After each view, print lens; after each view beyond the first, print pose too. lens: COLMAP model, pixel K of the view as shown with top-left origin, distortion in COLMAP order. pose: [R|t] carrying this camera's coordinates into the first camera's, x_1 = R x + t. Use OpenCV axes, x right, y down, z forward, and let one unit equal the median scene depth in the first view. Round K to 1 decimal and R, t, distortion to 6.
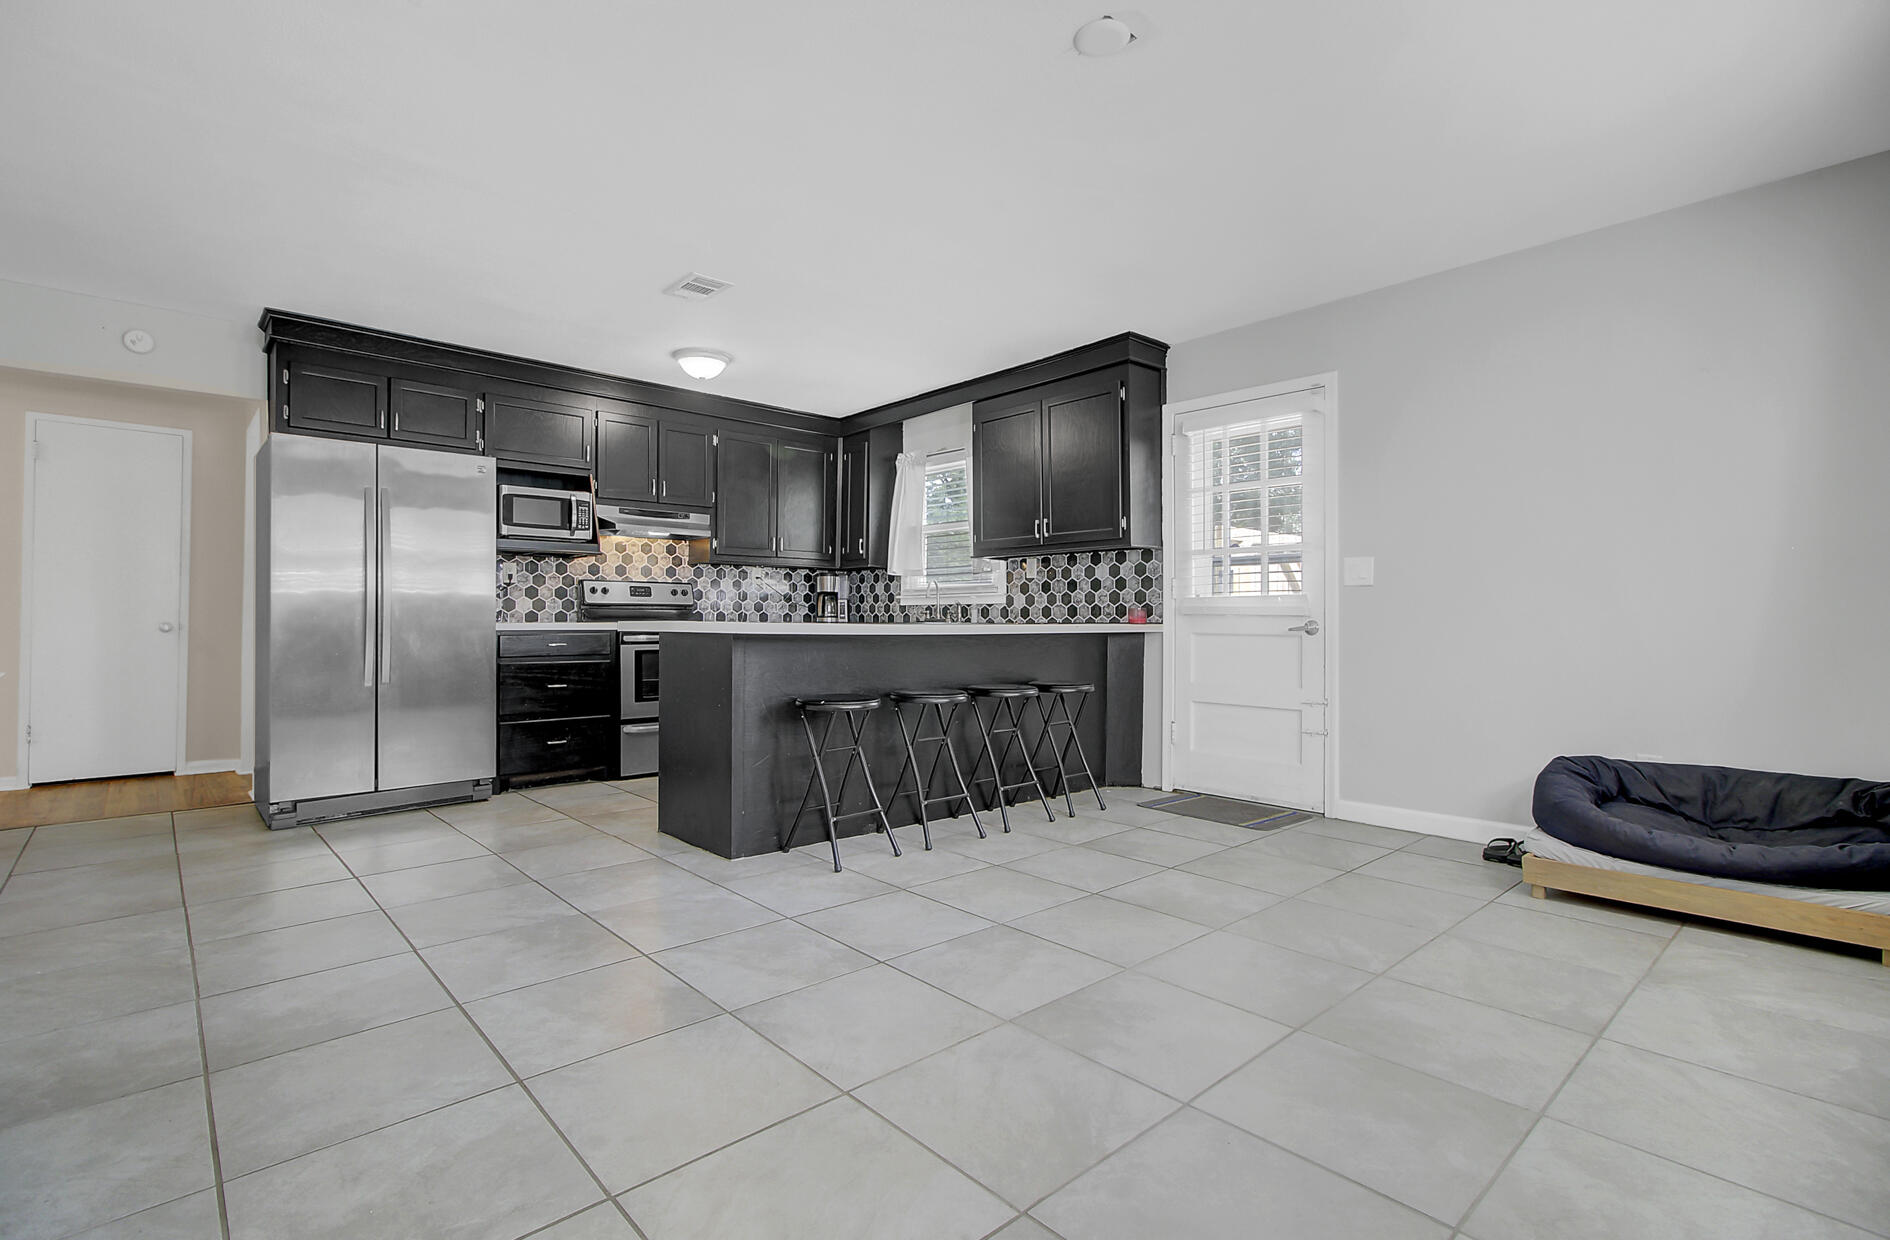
lens RADIAL K [[878.5, 0, 948.5], [0, 878.5, 619.4], [0, 0, 1]] dist [-0.018609, 0.003097]
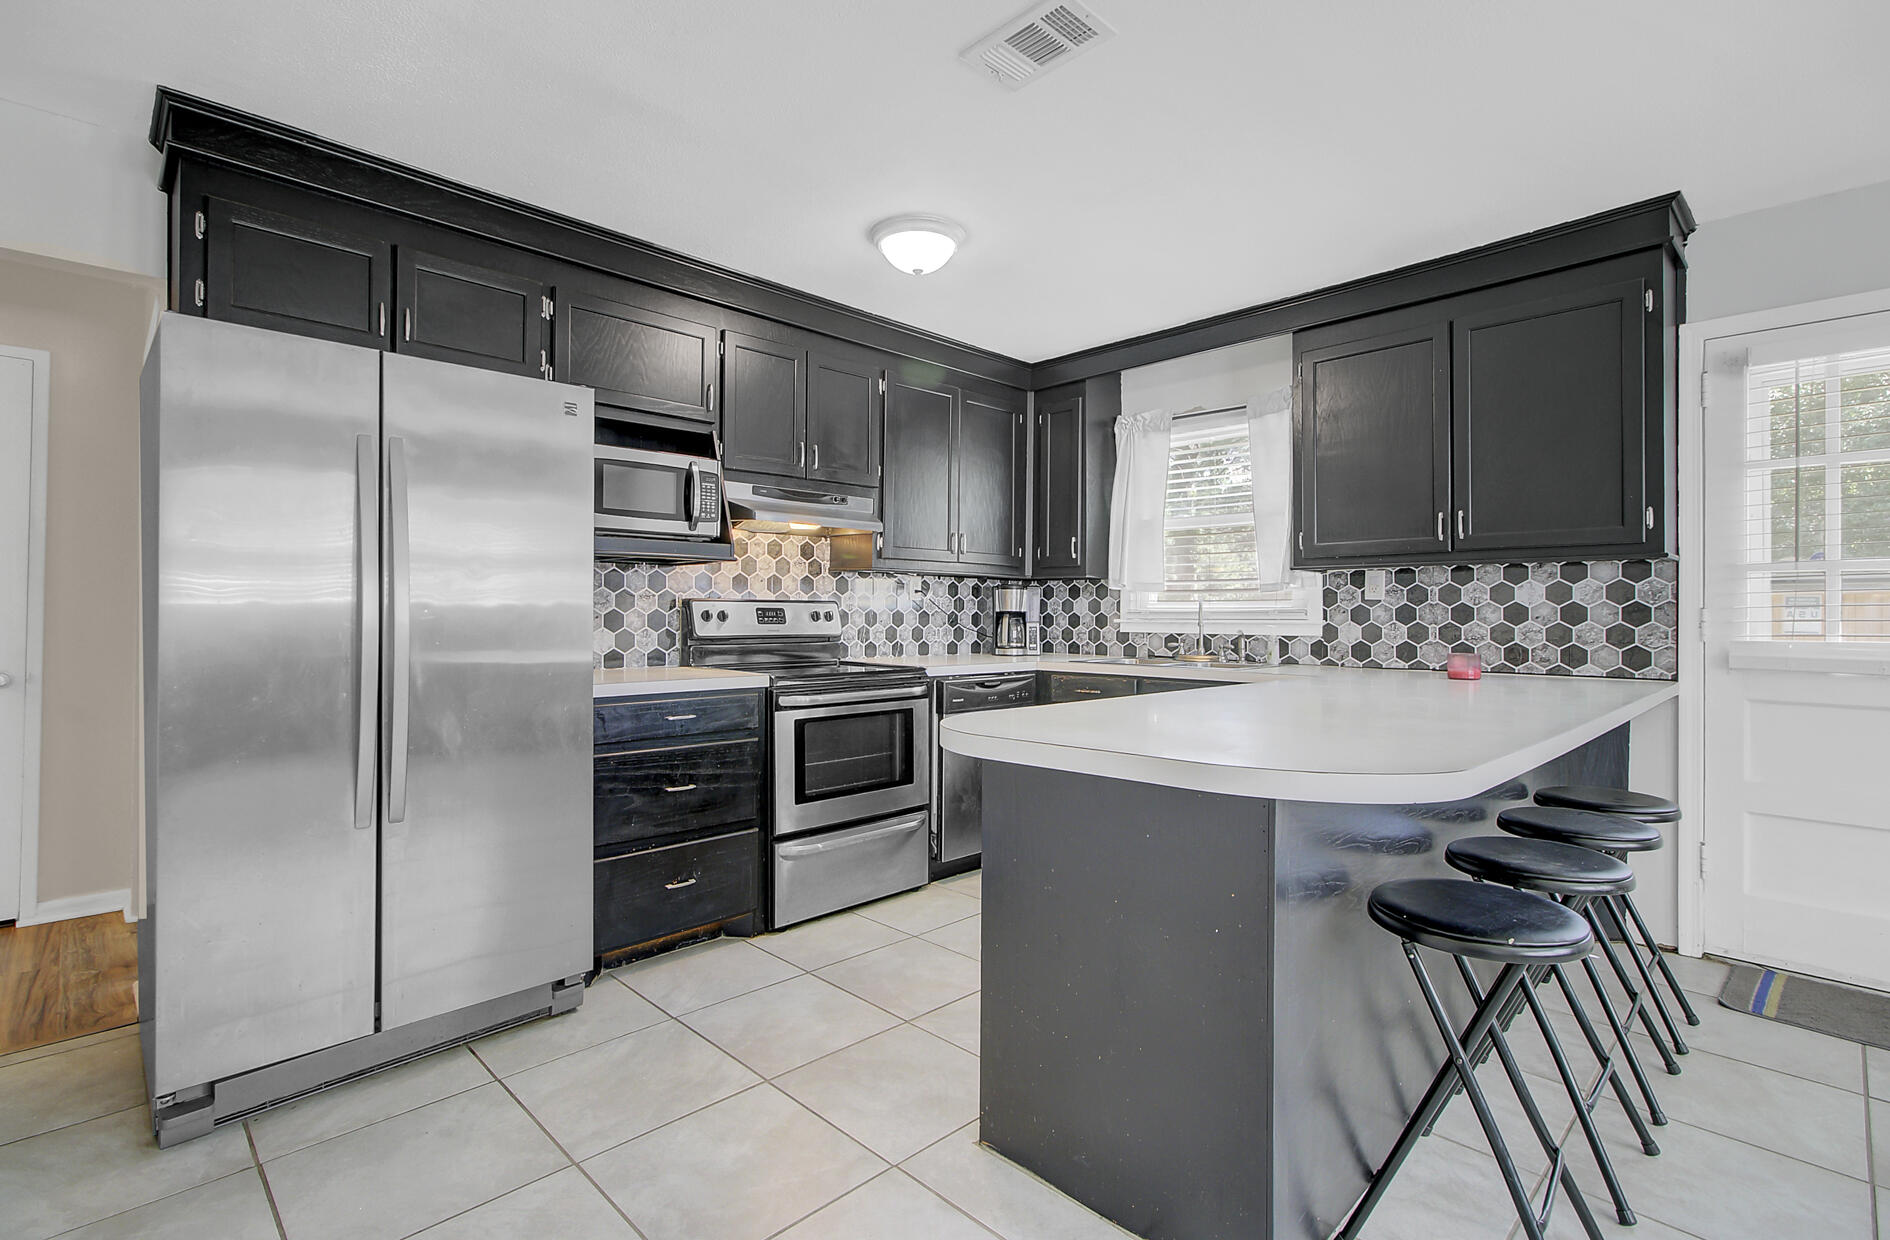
lens RADIAL K [[878.5, 0, 942.1], [0, 878.5, 612.9], [0, 0, 1]] dist [-0.018609, 0.003097]
pose [[0.999442, 0.003988, 0.033171, -0.264145], [-0.004037, 0.999991, 0.001430, -0.038156], [-0.033165, -0.001563, 0.999449, 0.369232]]
